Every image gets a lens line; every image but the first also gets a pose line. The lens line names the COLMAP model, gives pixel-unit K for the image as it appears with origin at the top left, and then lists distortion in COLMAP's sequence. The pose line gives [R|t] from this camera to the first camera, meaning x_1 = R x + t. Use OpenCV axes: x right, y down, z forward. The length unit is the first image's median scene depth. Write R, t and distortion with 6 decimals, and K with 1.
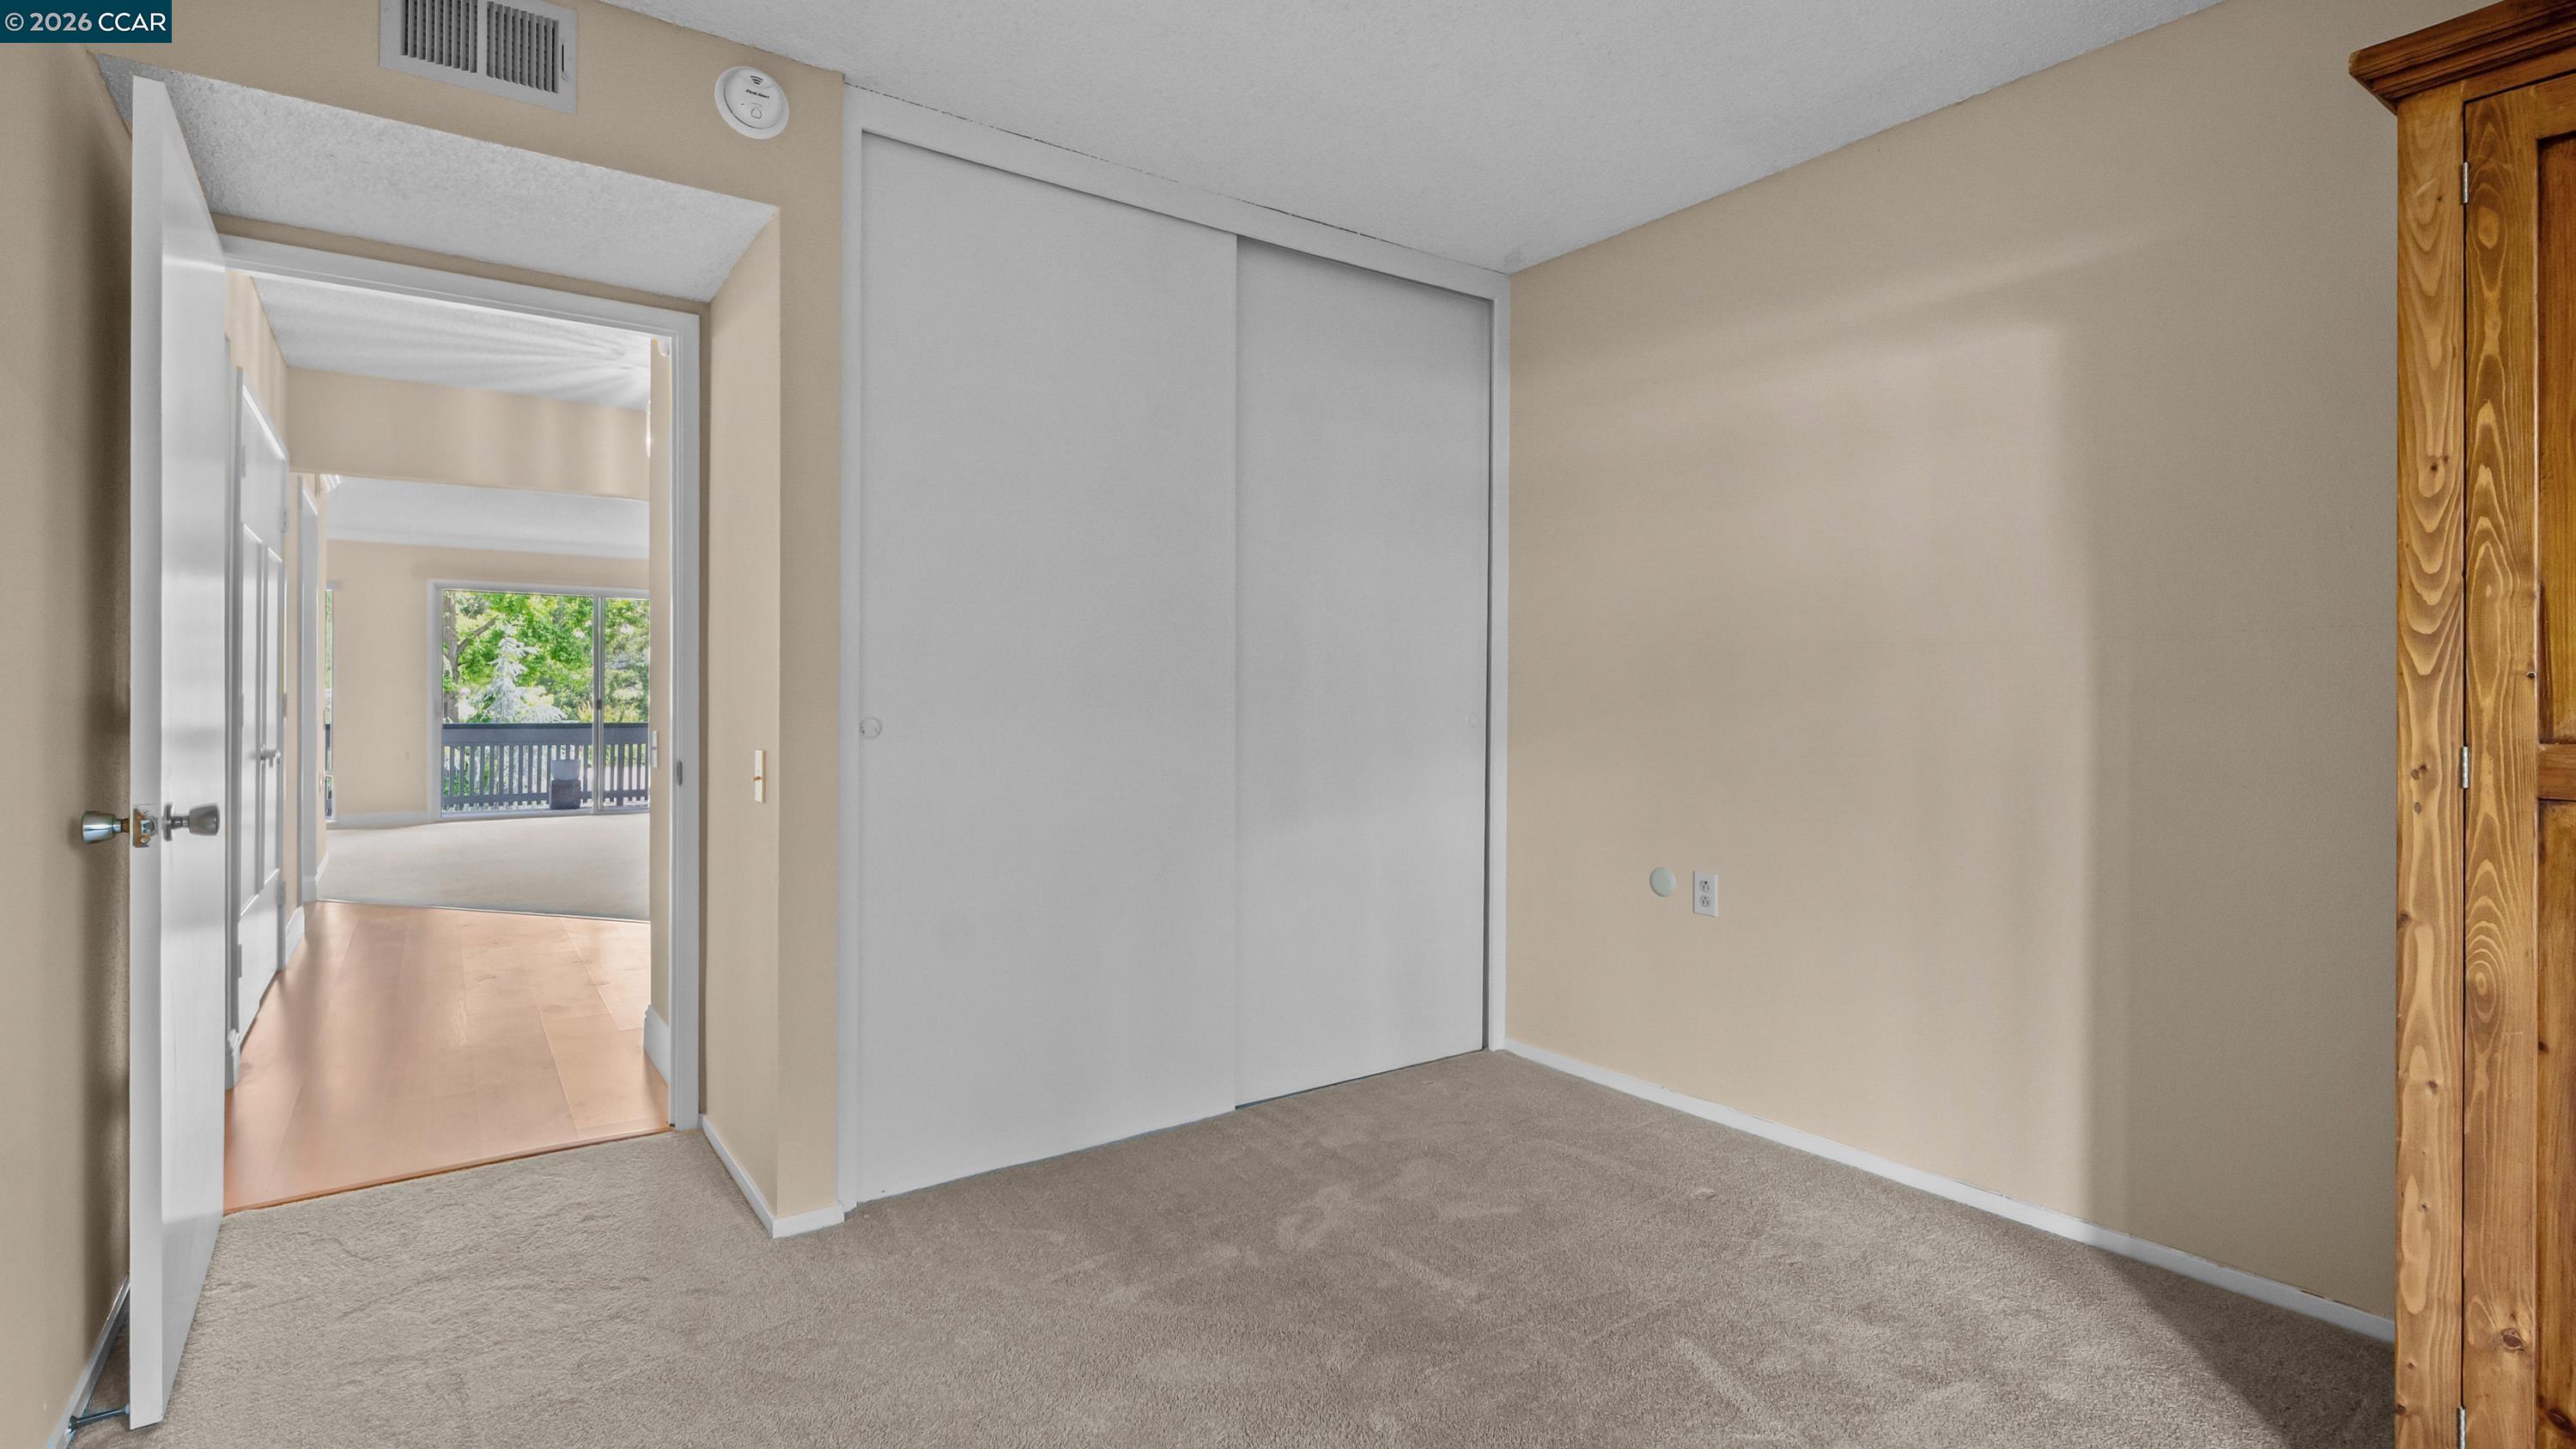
lens RADIAL K [[1168.2, 0, 1276.6], [0, 1168.2, 702.7], [0, 0, 1]] dist [0.001658, 0.000203]
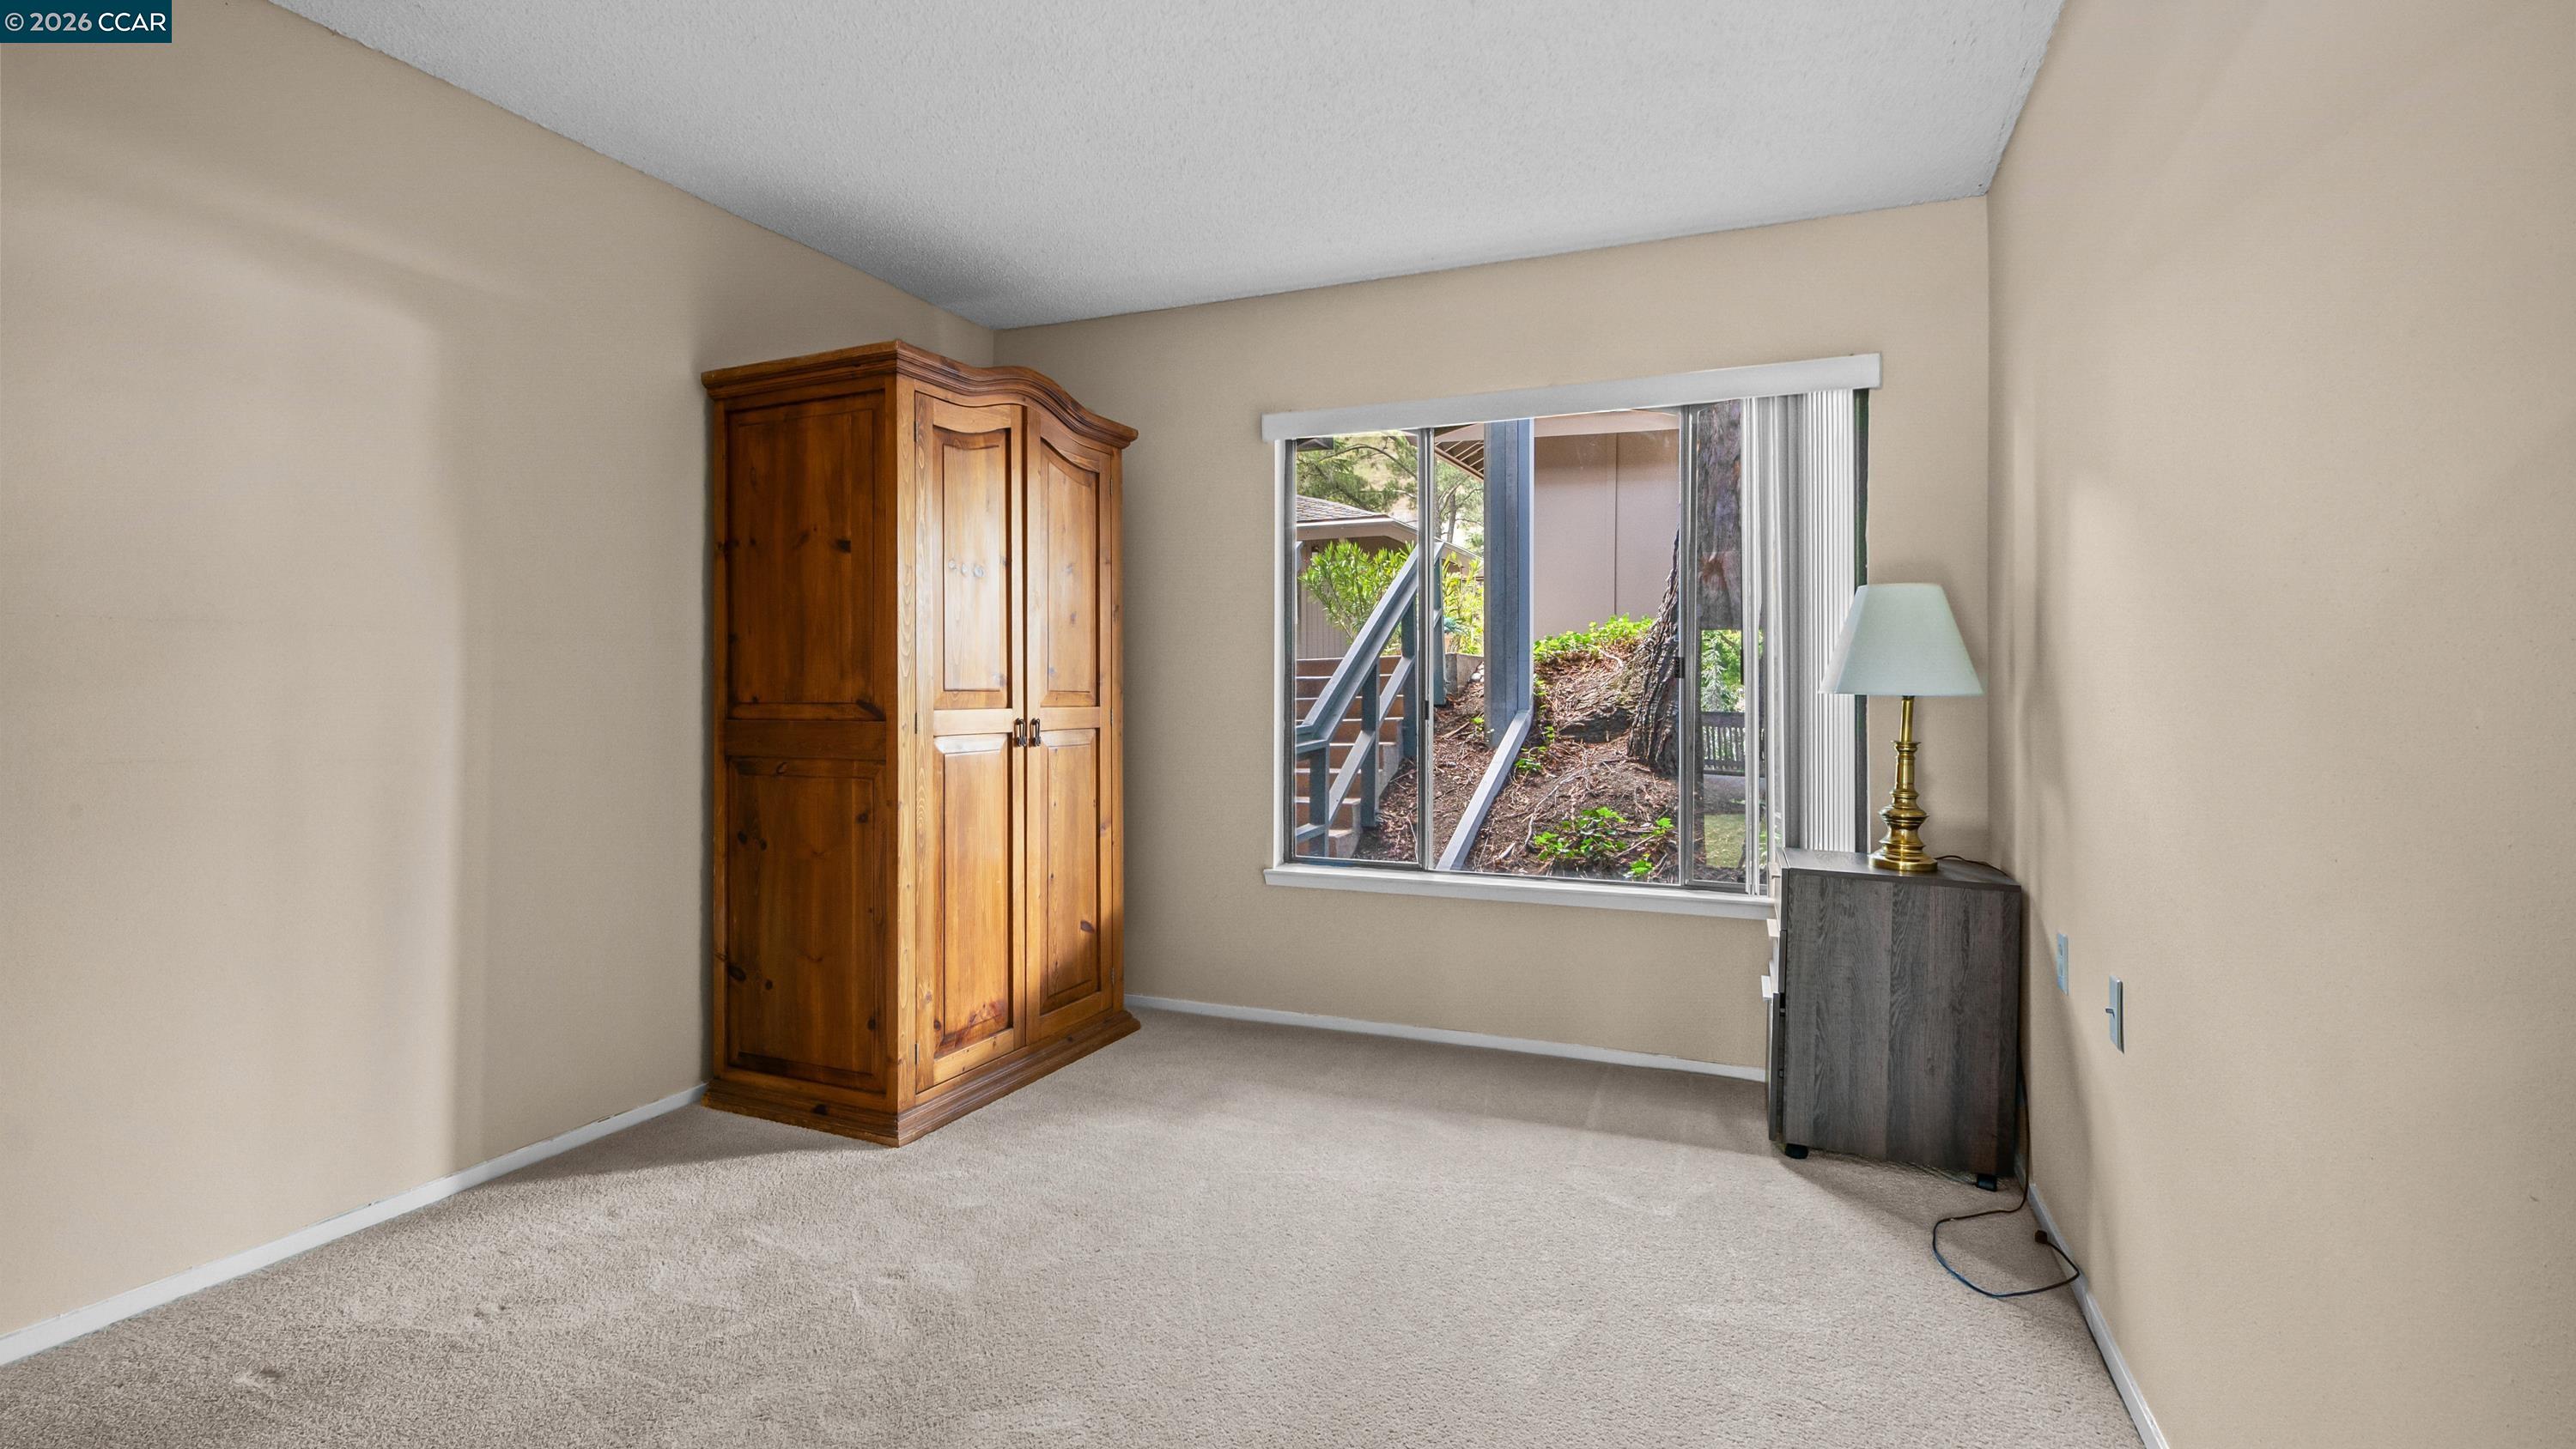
lens RADIAL K [[1168.2, 0, 1279.6], [0, 1168.2, 710.7], [0, 0, 1]] dist [0.001658, 0.000203]
pose [[-0.510515, -0.018330, 0.859673, -0.663391], [-0.000001, 0.999773, 0.021317, -0.006364], [-0.859869, 0.010882, -0.510399, 0.962575]]
